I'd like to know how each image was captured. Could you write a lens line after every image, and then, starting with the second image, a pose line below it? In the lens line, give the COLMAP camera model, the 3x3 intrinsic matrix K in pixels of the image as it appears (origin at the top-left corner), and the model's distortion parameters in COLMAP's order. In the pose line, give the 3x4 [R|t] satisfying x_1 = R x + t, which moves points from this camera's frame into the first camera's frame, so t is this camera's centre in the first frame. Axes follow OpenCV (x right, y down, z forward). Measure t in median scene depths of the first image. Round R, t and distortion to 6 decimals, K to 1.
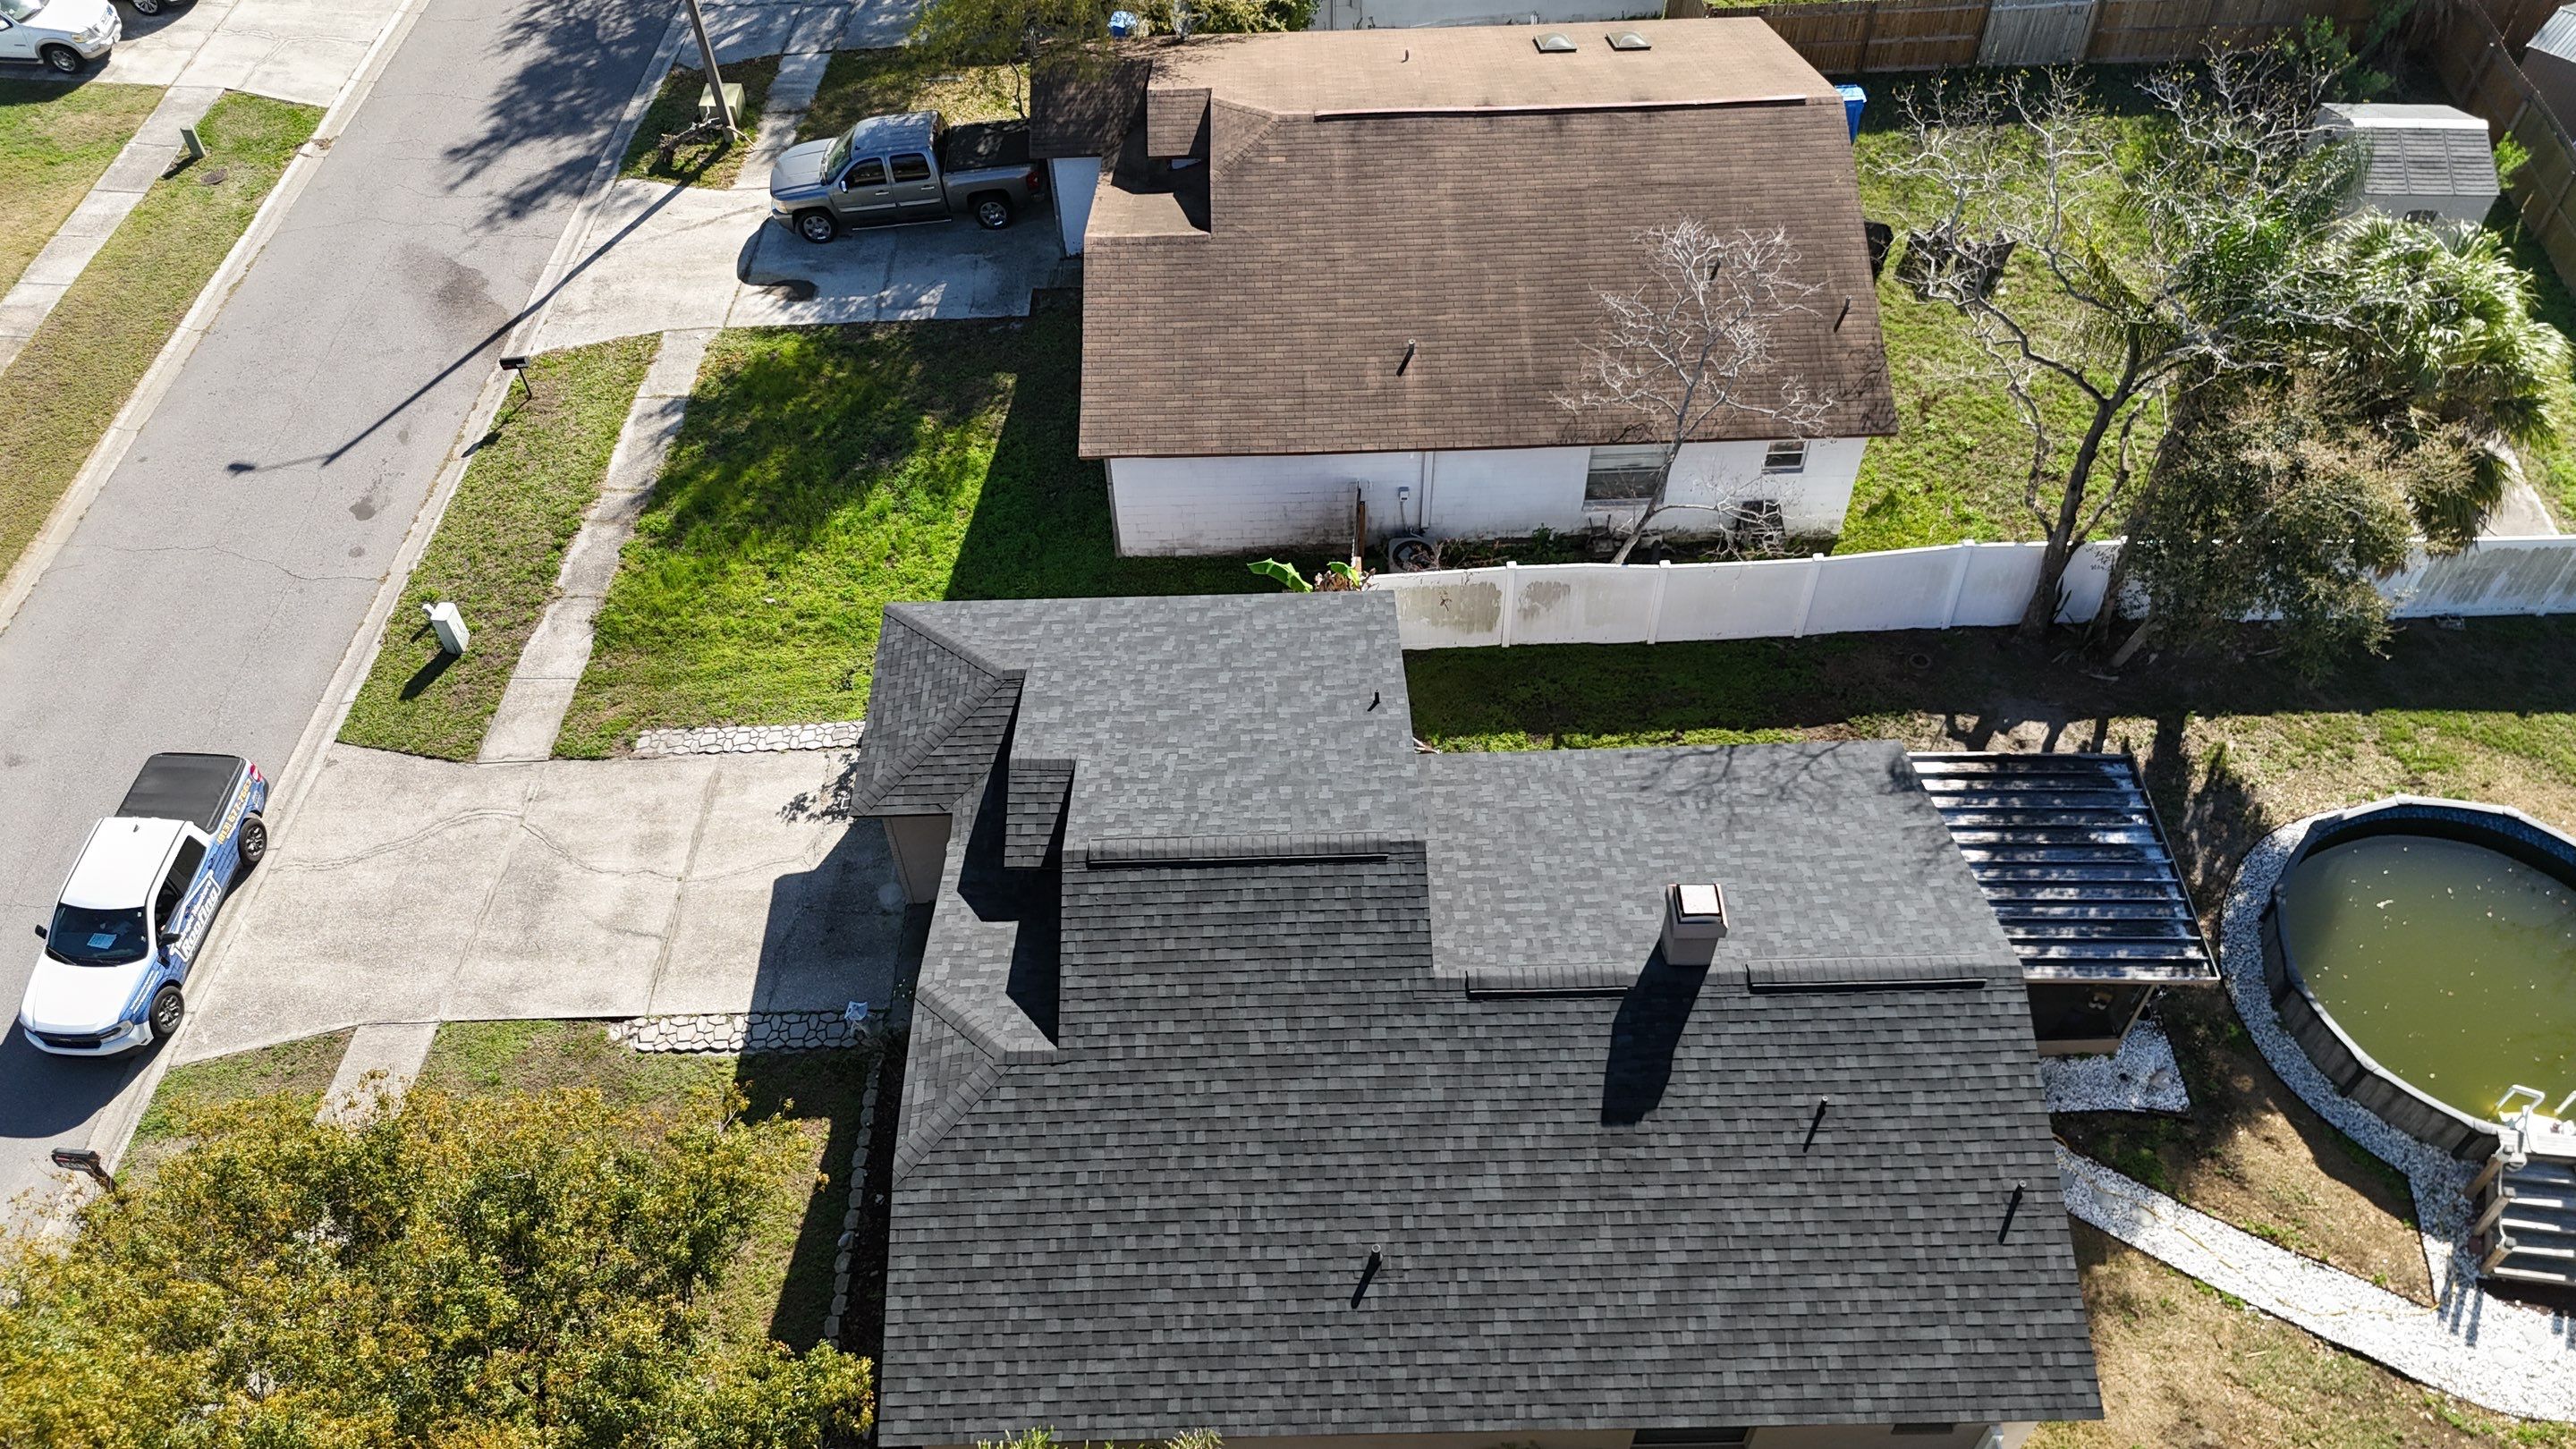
lens RADIAL K [[1899.0, 0, 1281.0], [0, 1899.0, 723.2], [0, 0, 1]] dist [0.063985, -0.059555]
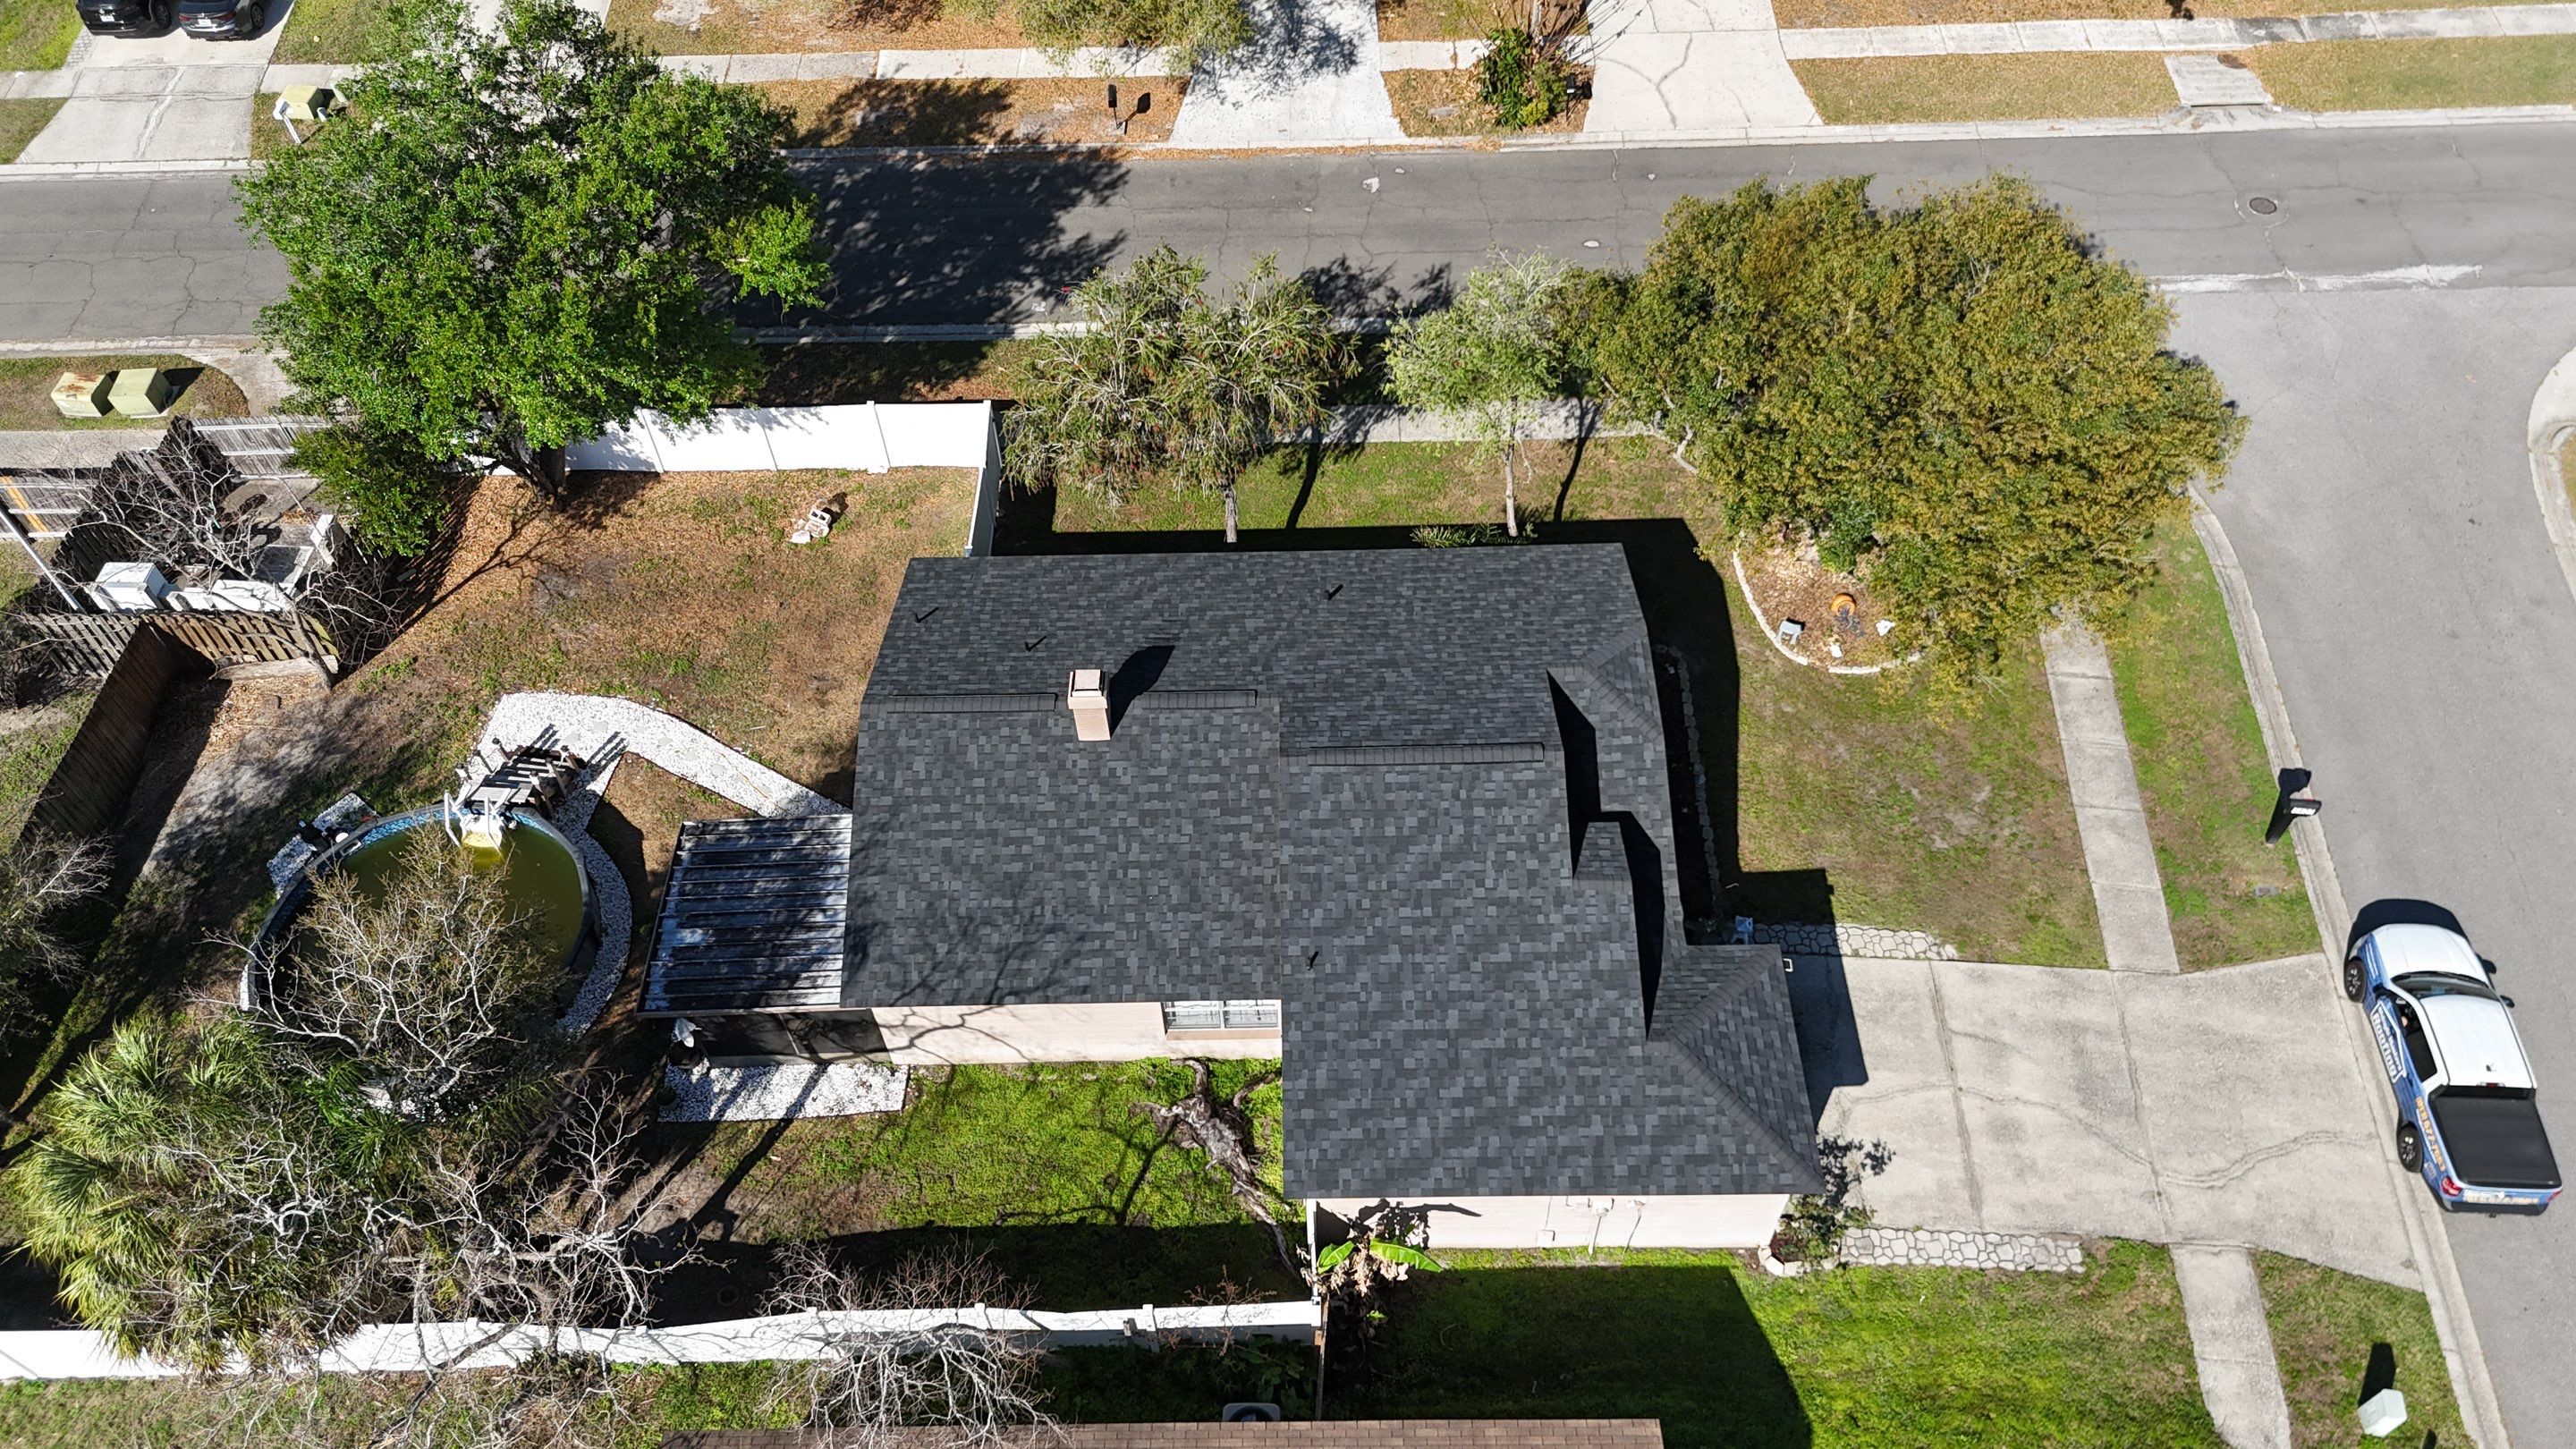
lens RADIAL K [[1899.0, 0, 1287.5], [0, 1899.0, 722.8], [0, 0, 1]] dist [0.063985, -0.059555]
pose [[-0.998791, 0.019635, 0.045074, 0.010644], [0.040075, -0.205955, 0.977741, -0.998017], [0.028482, 0.978365, 0.204919, 0.601708]]
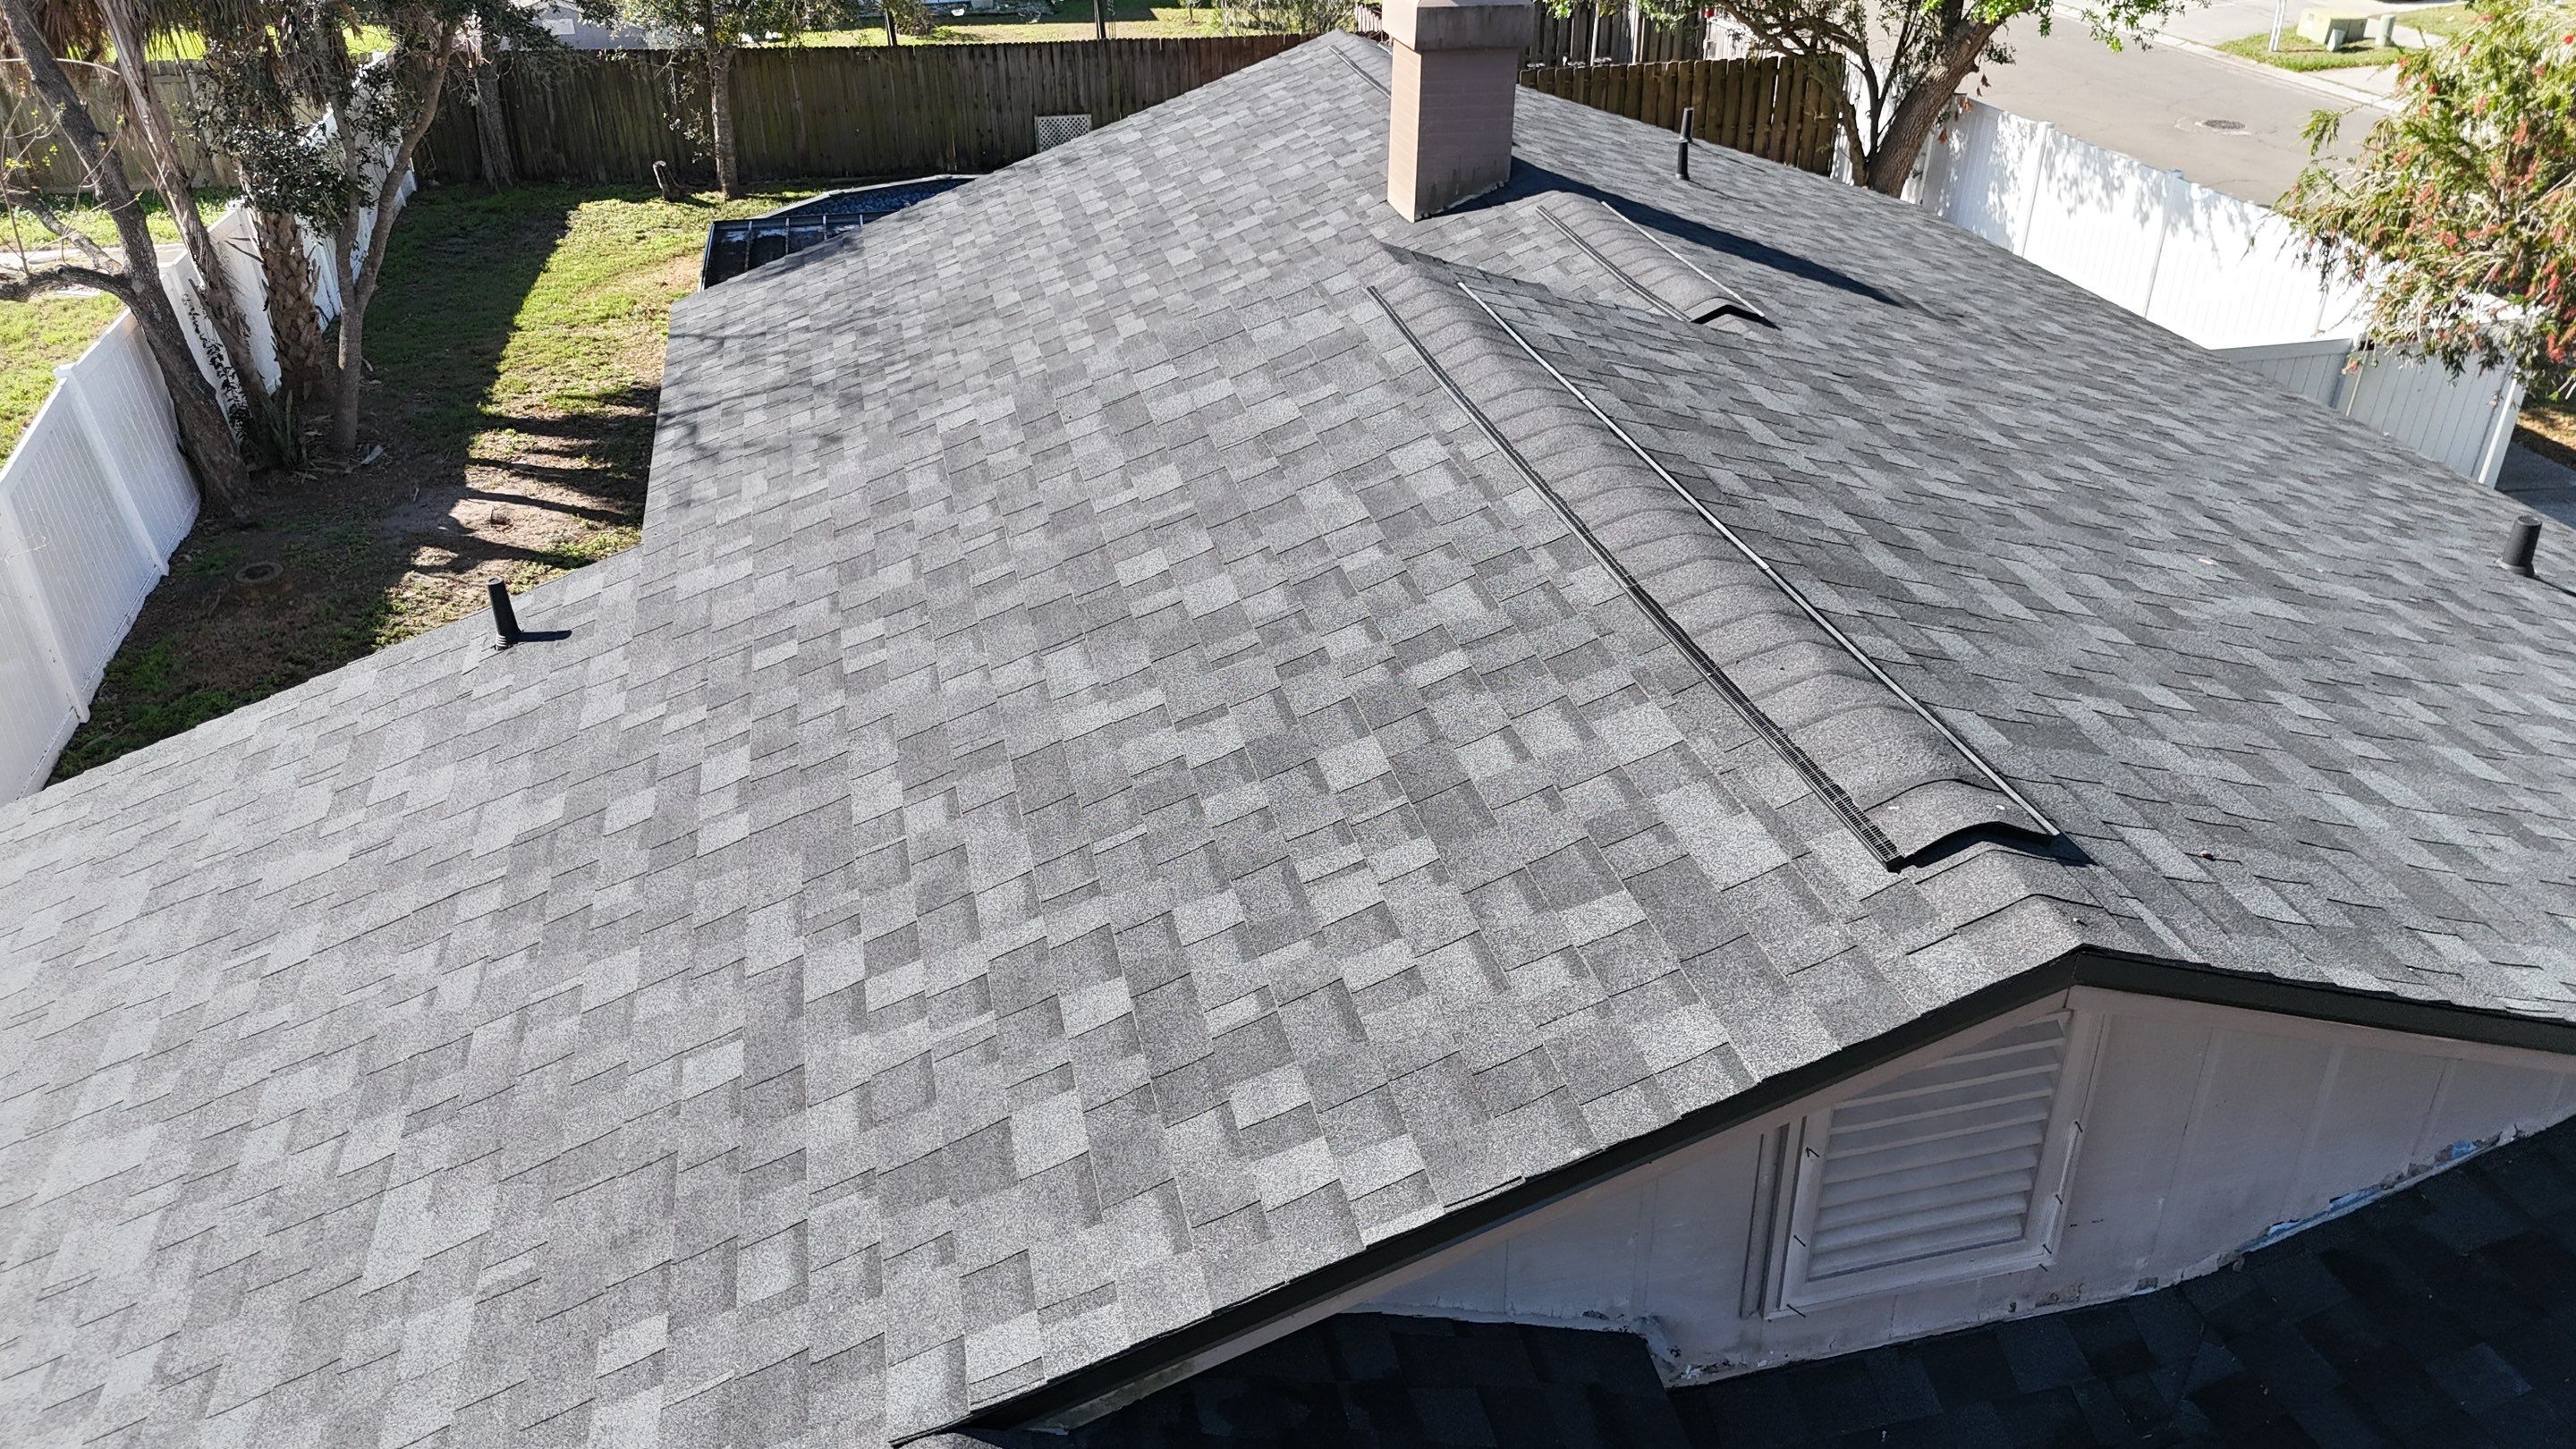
lens RADIAL K [[1899.0, 0, 1288.7], [0, 1899.0, 720.2], [0, 0, 1]] dist [0.063985, -0.059555]
pose [[-0.211603, -0.464629, 0.859851, -0.181308], [0.758375, 0.476905, 0.444331, -0.038030], [-0.616516, 0.746111, 0.251448, 0.832956]]
